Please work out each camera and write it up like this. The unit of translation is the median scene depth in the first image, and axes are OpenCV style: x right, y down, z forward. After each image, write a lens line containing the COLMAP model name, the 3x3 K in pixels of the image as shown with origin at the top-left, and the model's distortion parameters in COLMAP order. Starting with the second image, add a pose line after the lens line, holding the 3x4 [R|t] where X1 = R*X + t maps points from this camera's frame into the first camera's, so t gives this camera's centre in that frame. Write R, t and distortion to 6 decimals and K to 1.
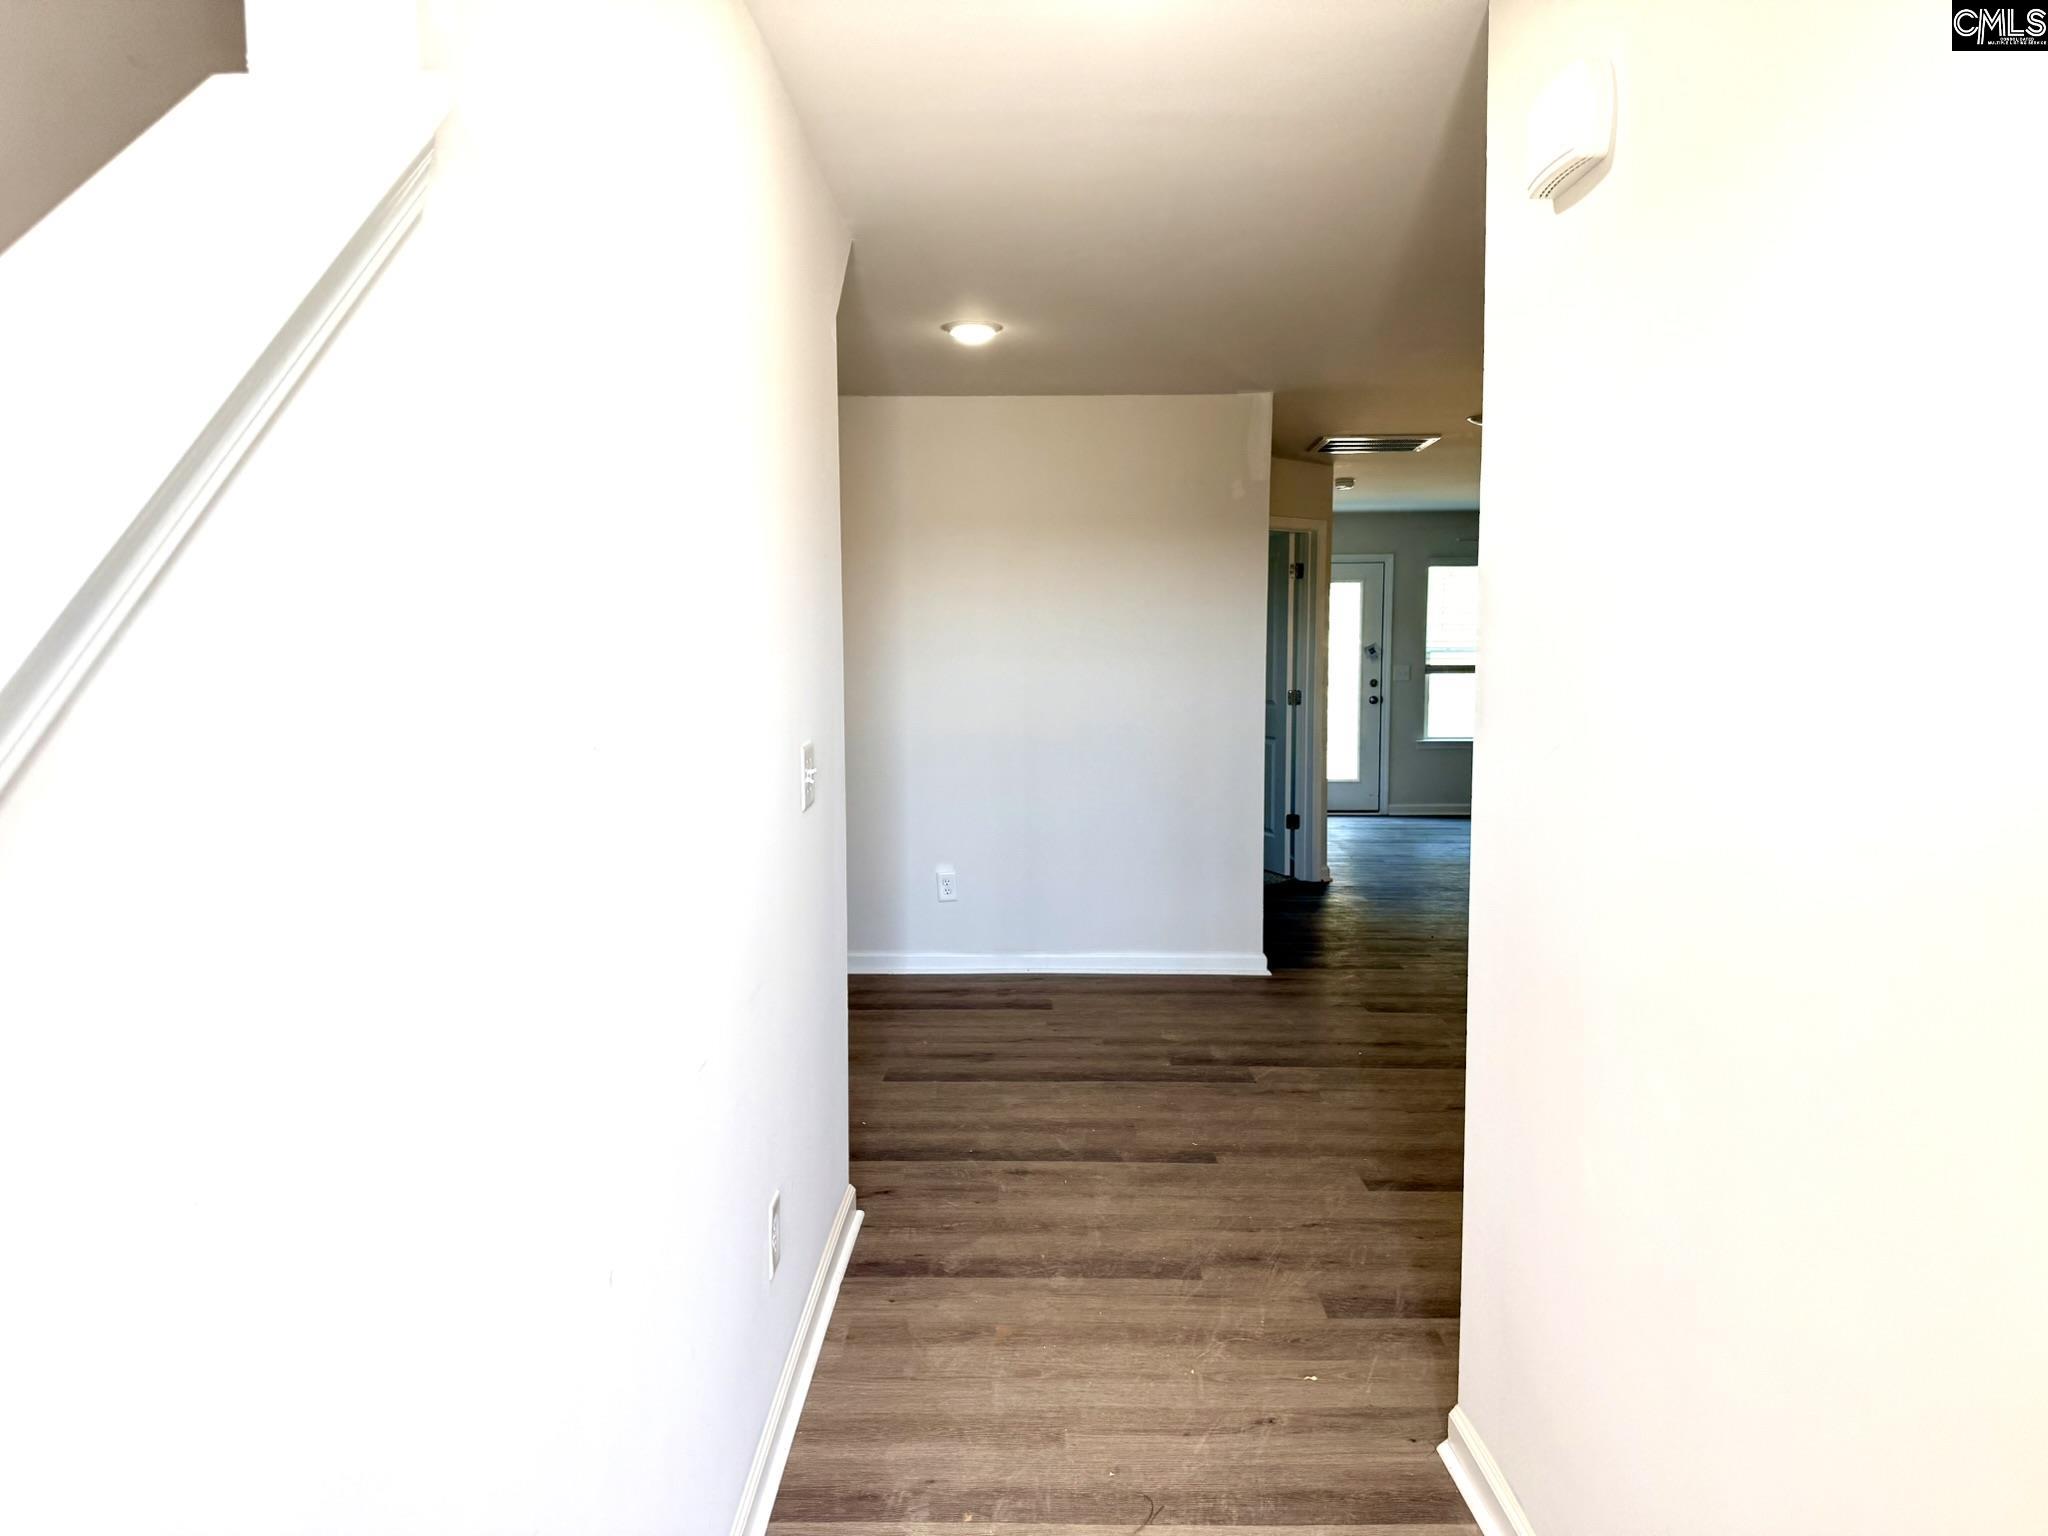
lens RADIAL K [[1414.7, 0, 1024.0], [0, 1414.7, 768.0], [0, 0, 1]] dist [0.082590, -0.160114]
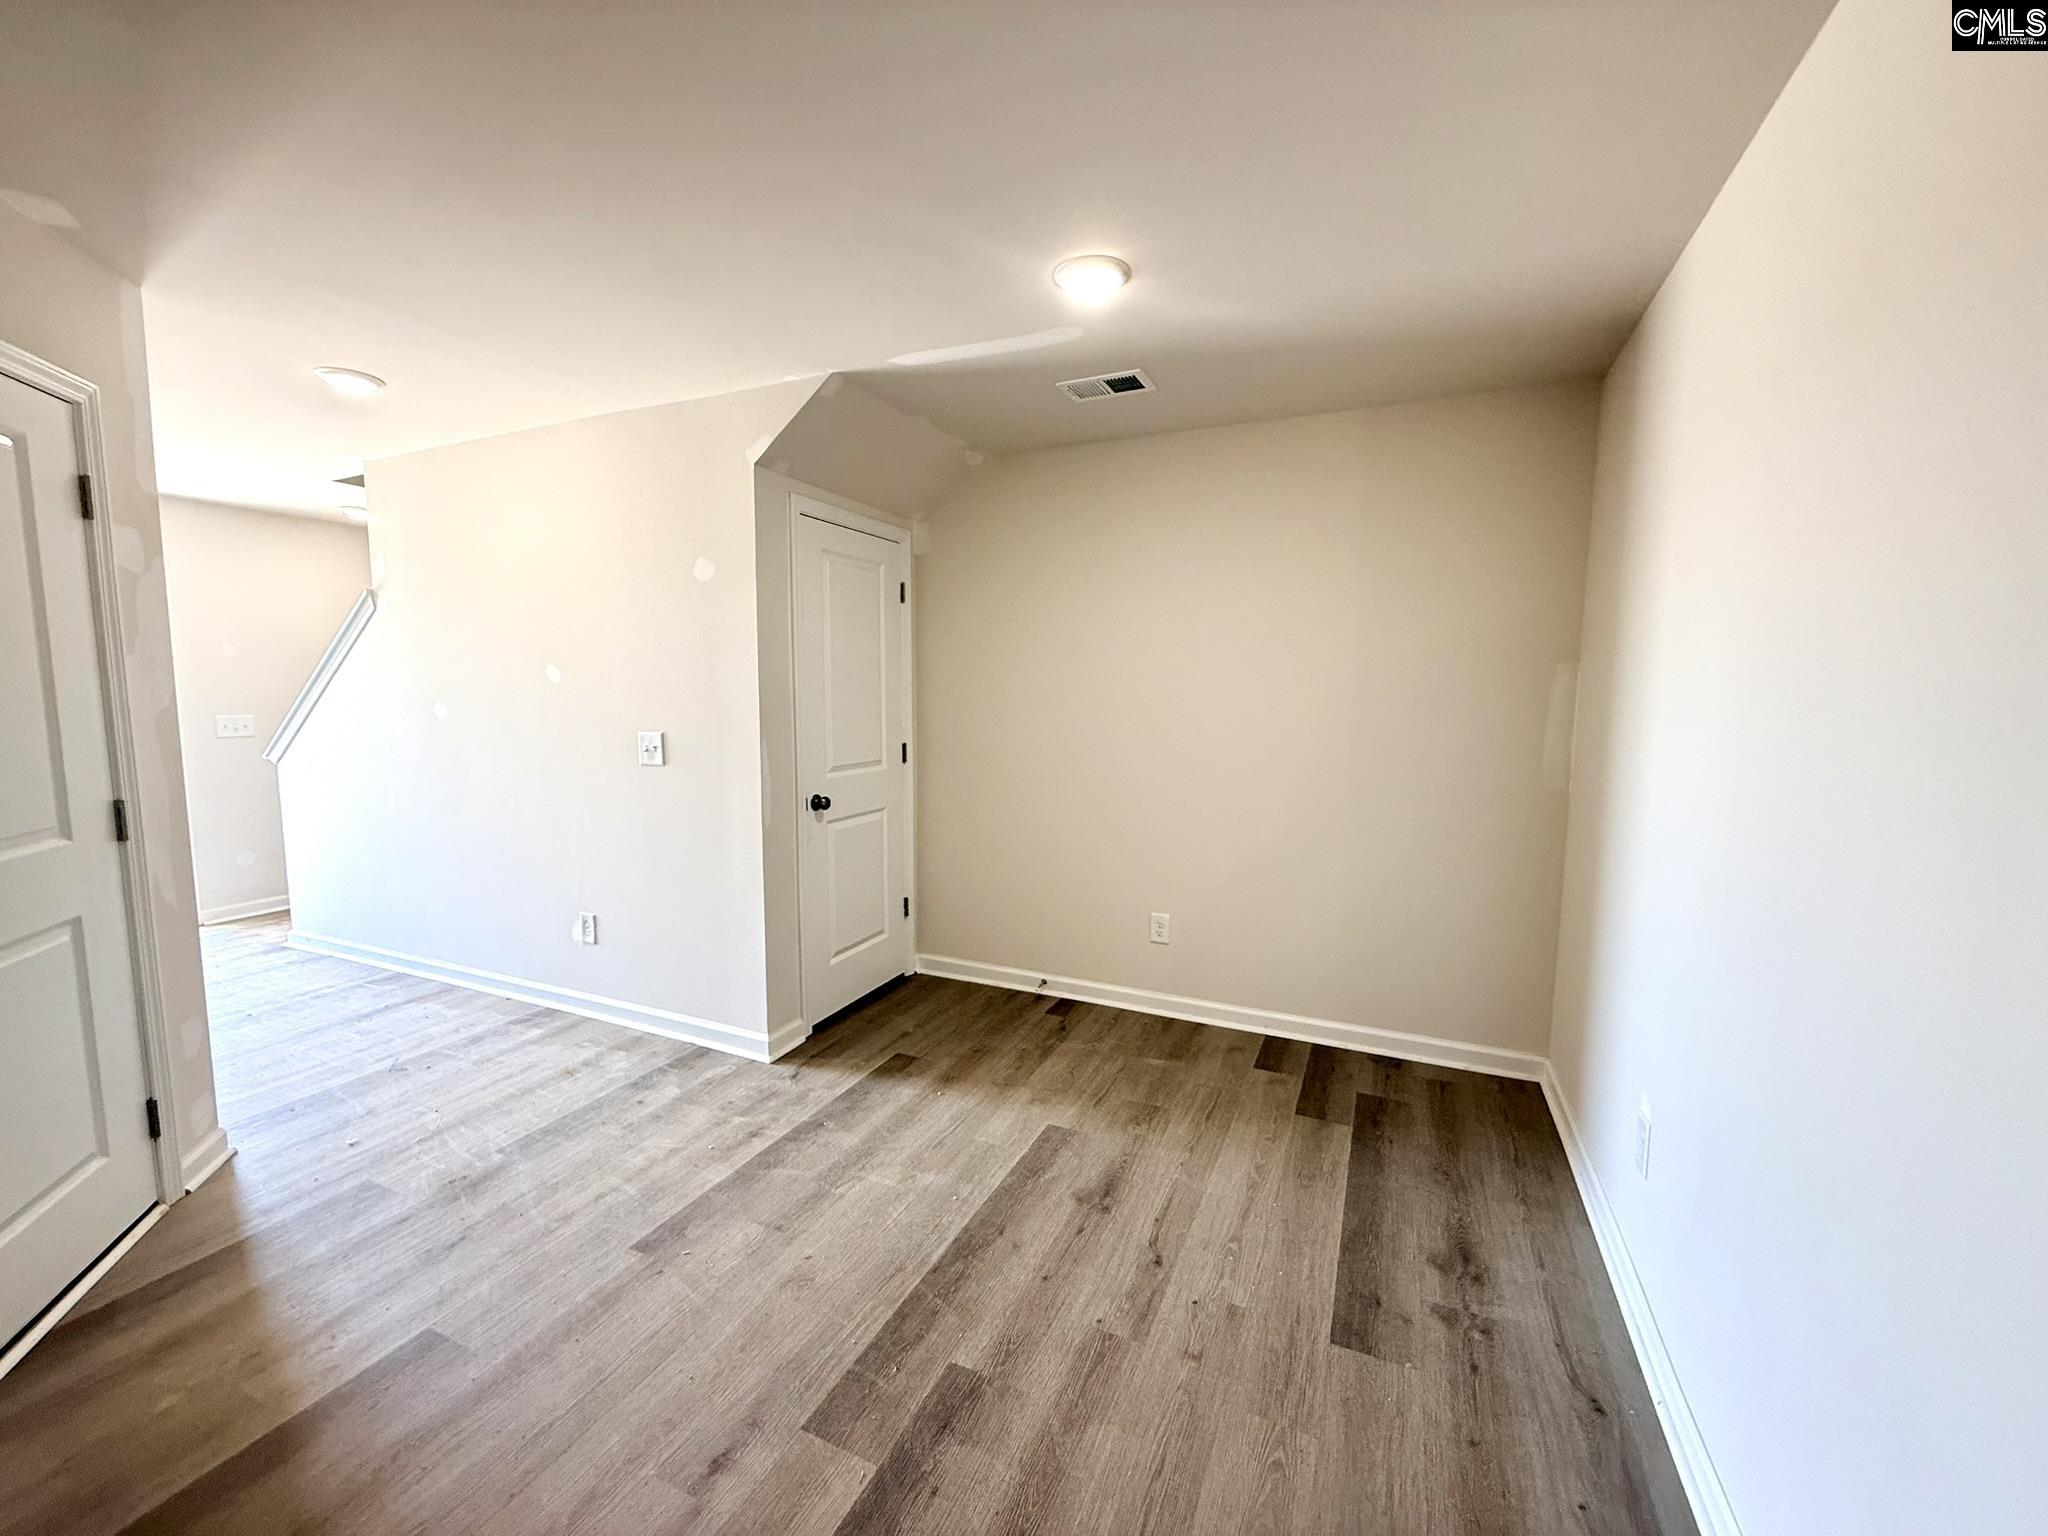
lens RADIAL K [[818.4, 0, 1022.4], [0, 818.4, 777.6], [0, 0, 1]] dist [0.000947, -0.000044]
pose [[-0.410593, 0.095121, -0.906844, 0.440634], [-0.087320, 0.985871, 0.142946, -0.107553], [0.907628, 0.137878, -0.396486, 1.280136]]
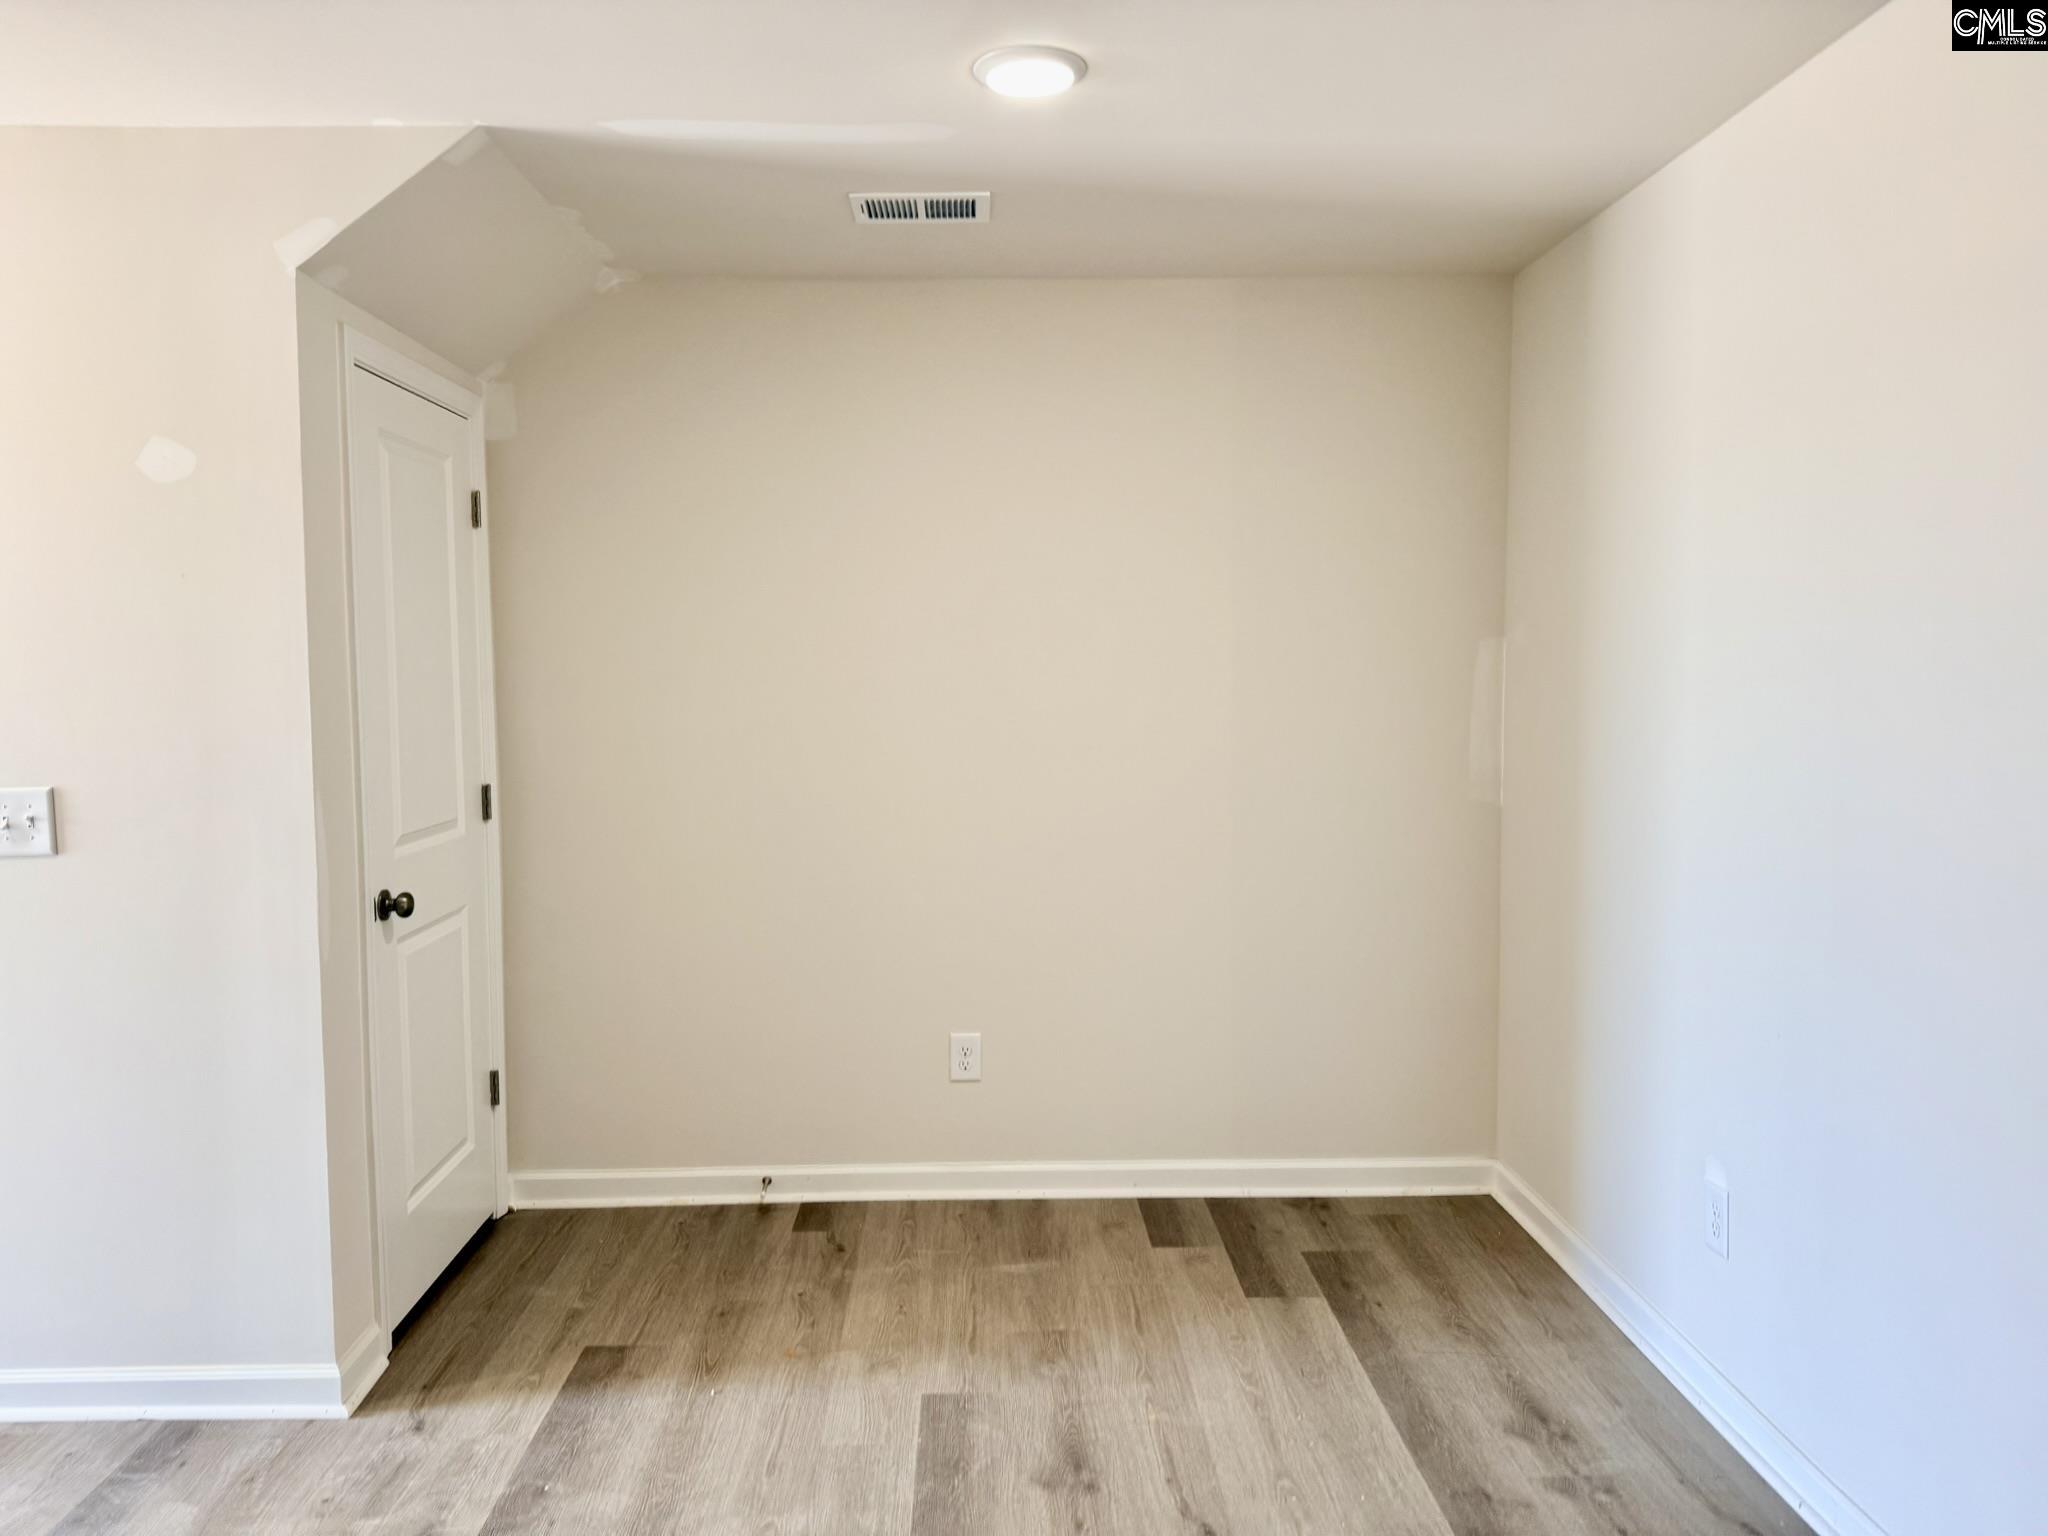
lens RADIAL K [[1451.2, 0, 1024.0], [0, 1451.2, 768.0], [0, 0, 1]] dist [0.002581, -0.008579]
pose [[0.033357, 0.073742, -0.996719, 0.546773], [-0.081595, 0.994146, 0.070821, -0.101873], [0.996107, 0.078965, 0.039179, 1.084674]]
